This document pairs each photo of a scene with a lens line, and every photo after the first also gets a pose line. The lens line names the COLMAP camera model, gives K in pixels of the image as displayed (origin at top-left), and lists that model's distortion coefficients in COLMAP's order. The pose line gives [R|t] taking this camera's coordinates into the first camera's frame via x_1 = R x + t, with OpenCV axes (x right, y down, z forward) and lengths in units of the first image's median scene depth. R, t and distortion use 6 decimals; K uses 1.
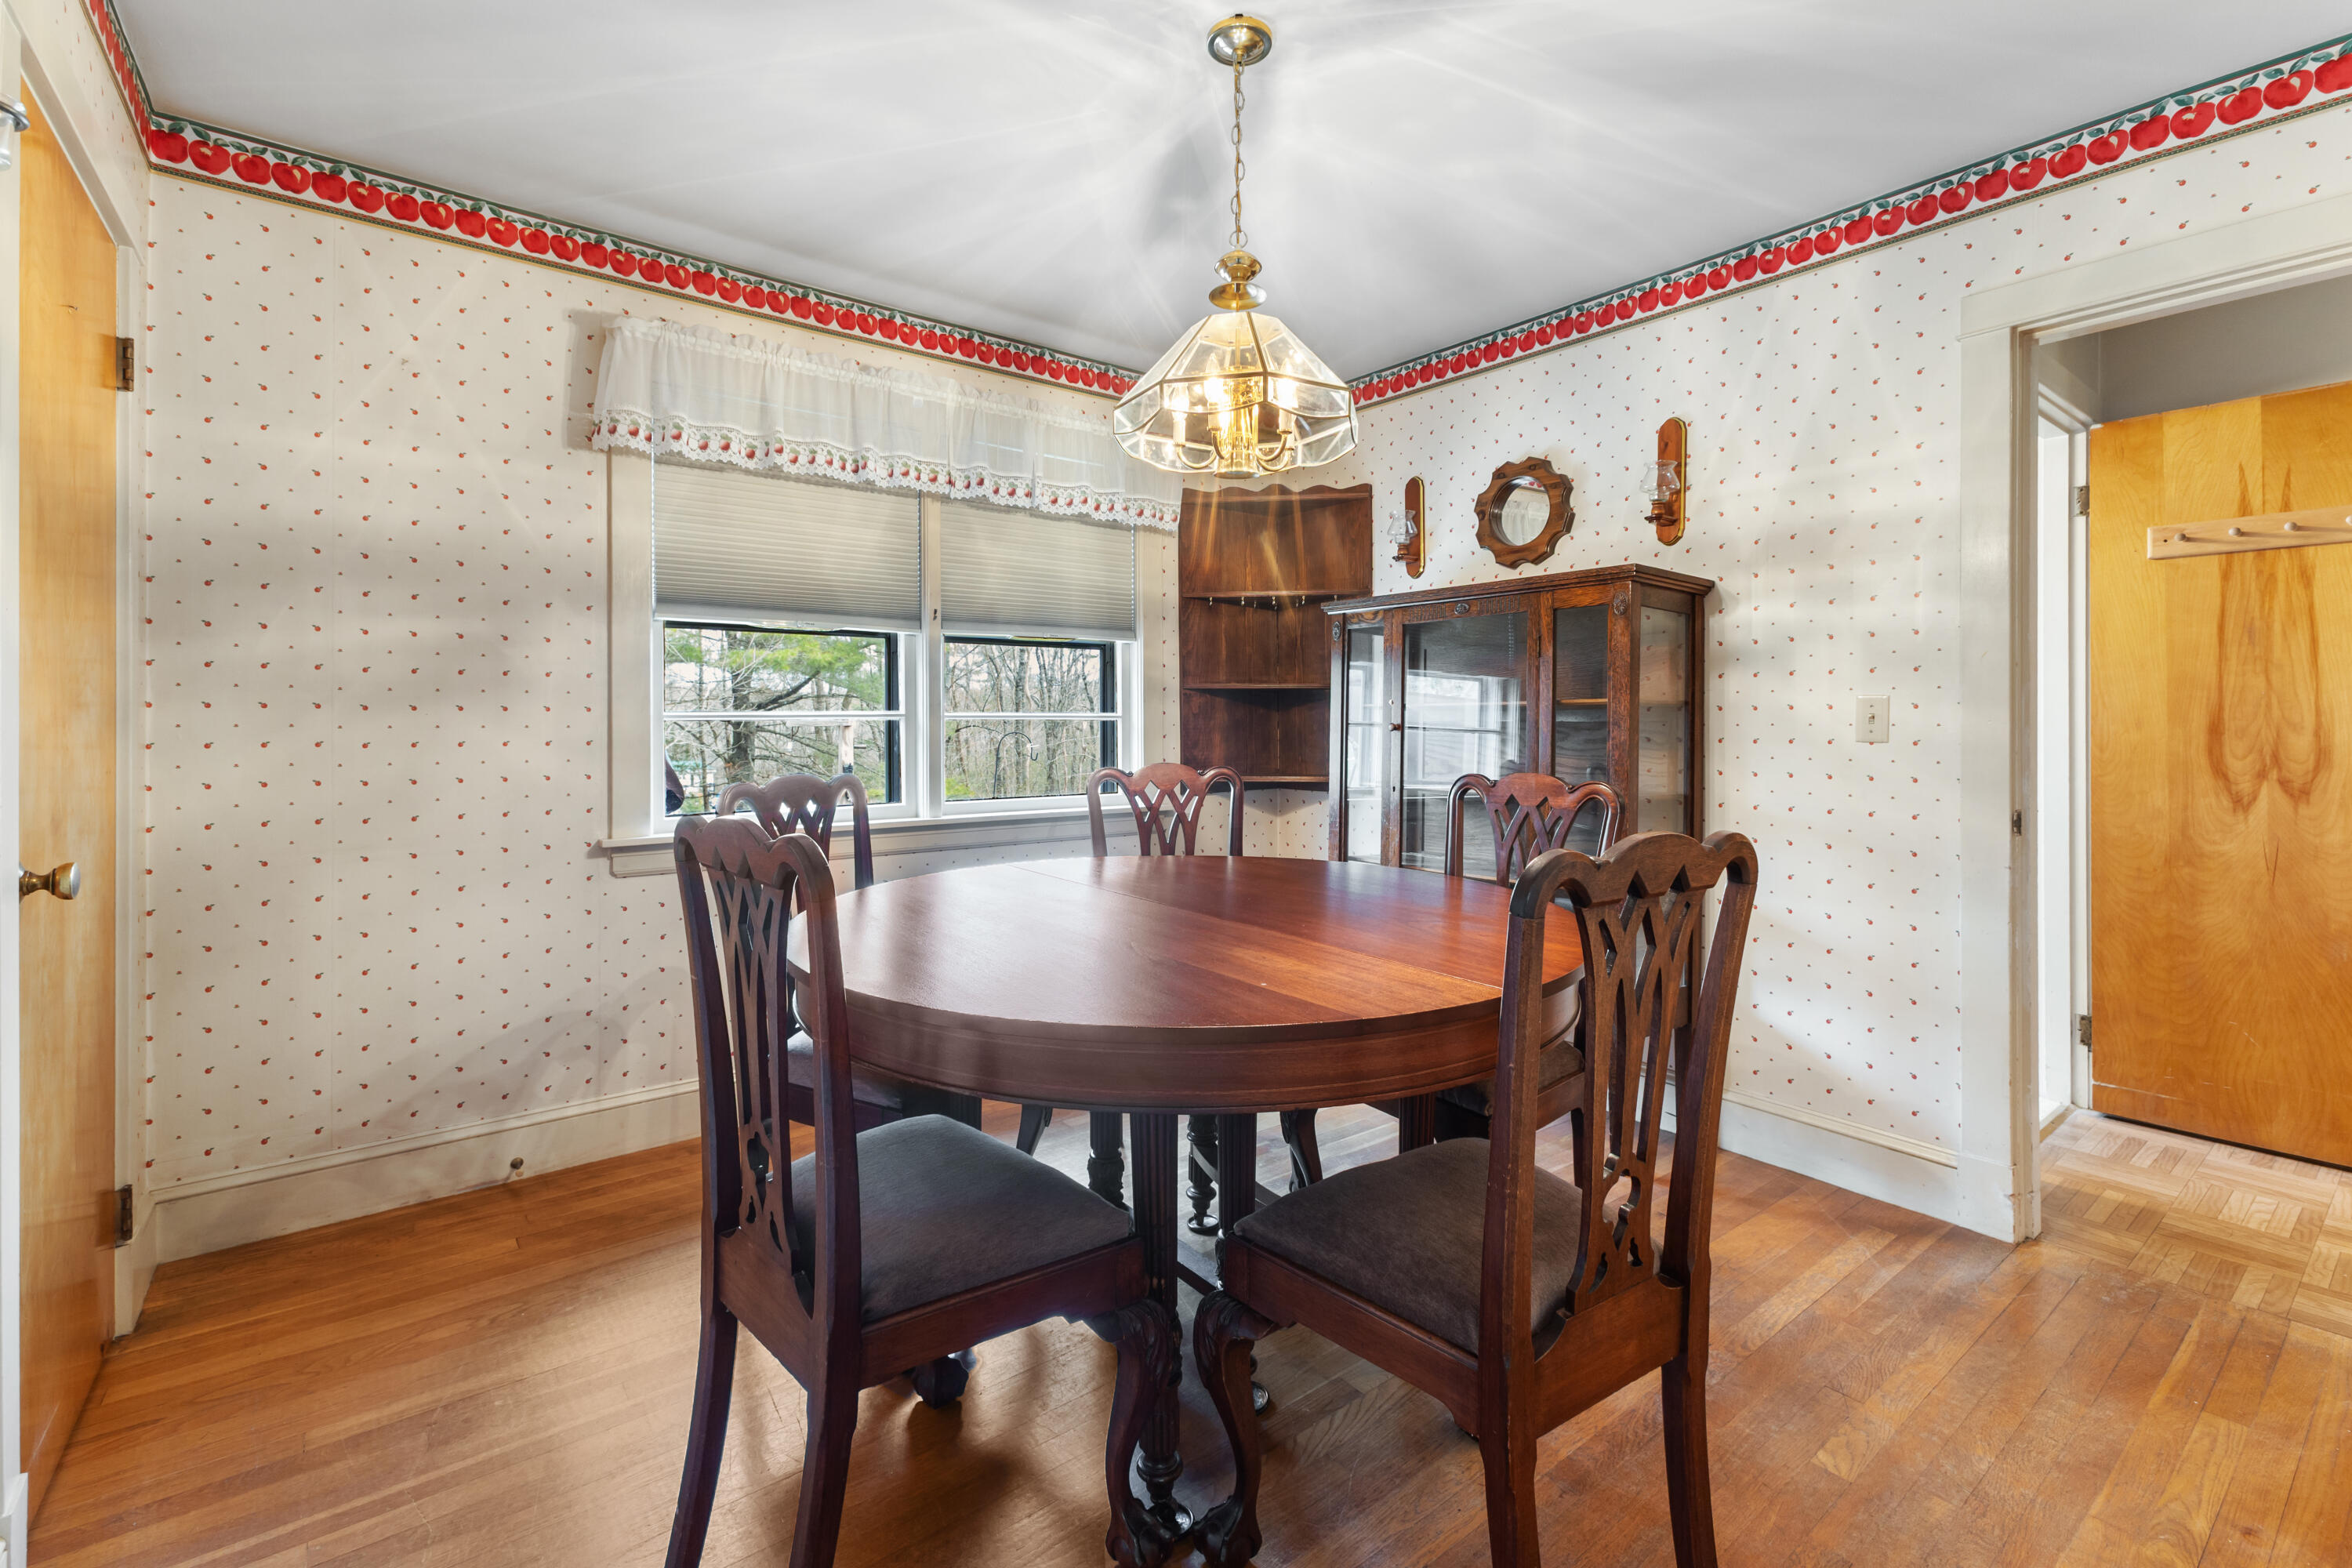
lens RADIAL K [[1042.8, 0, 1186.8], [0, 1042.8, 723.3], [0, 0, 1]] dist [0.015091, 0.000089]
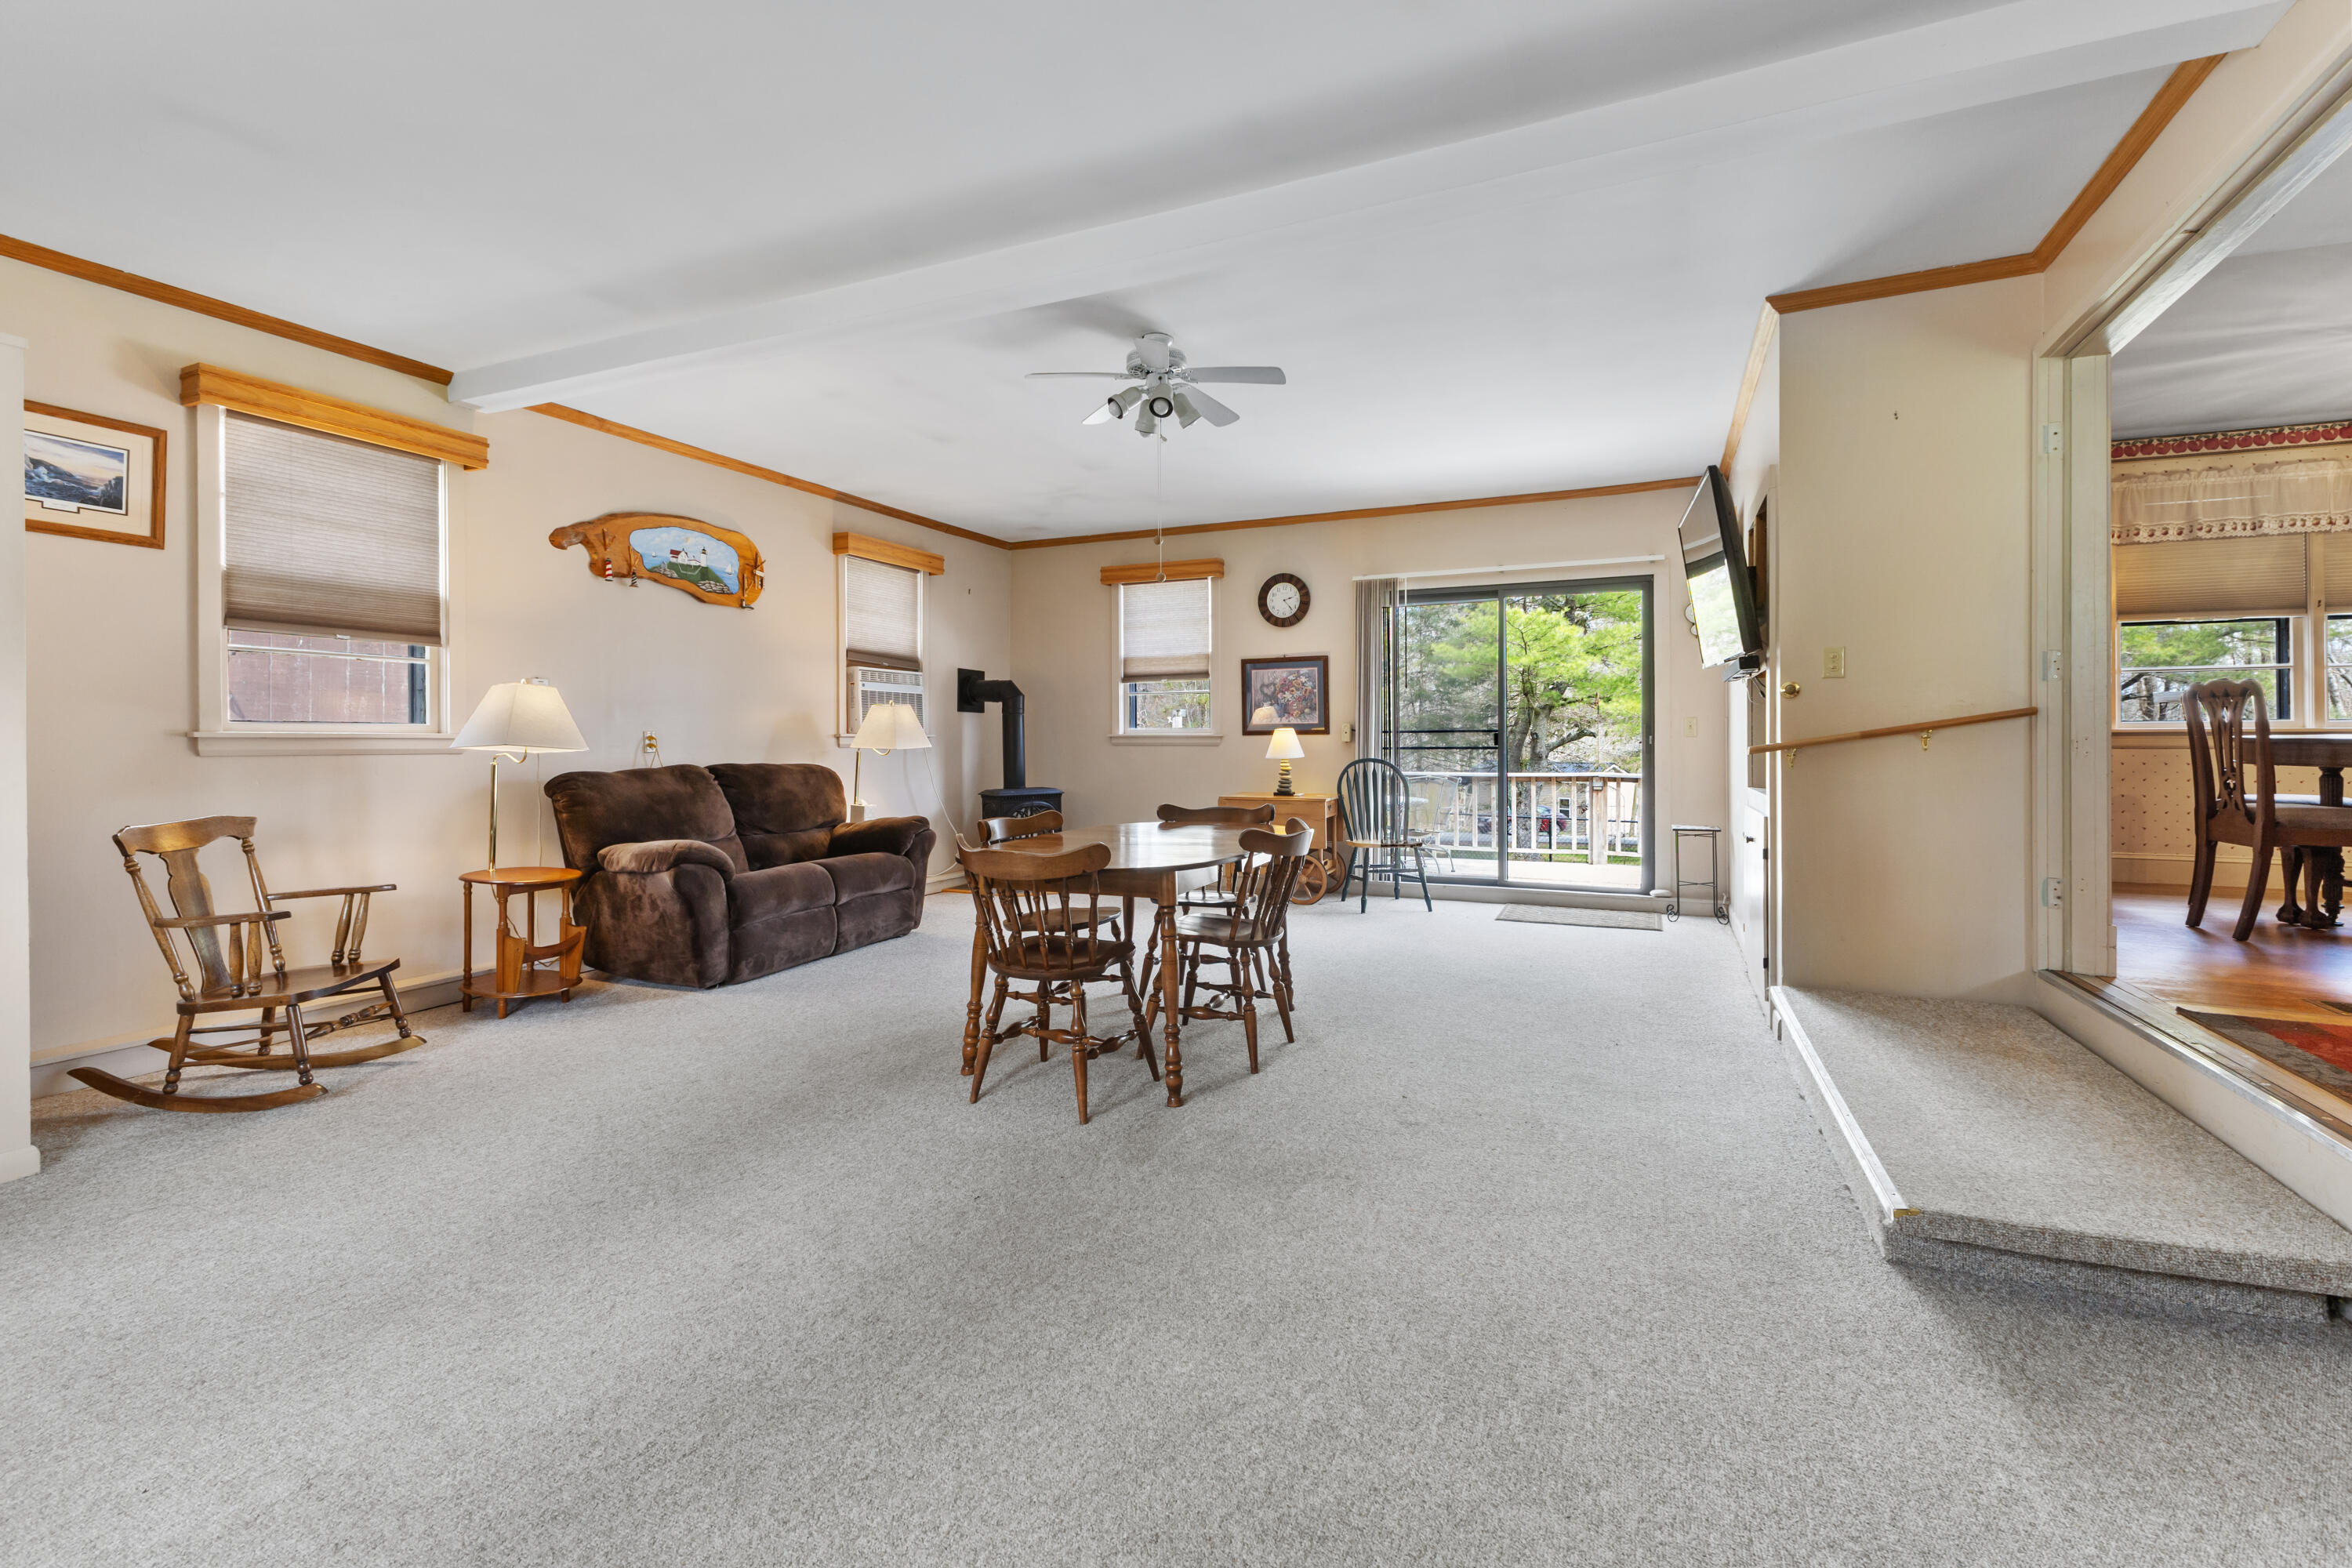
lens RADIAL K [[1042.8, 0, 1215.6], [0, 1042.8, 732.4], [0, 0, 1]] dist [0.015091, 0.000089]
pose [[0.488741, -0.007885, -0.872393, 0.387566], [0.002383, 0.999967, -0.007702, 0.115139], [0.872425, 0.001685, 0.488744, -1.415160]]
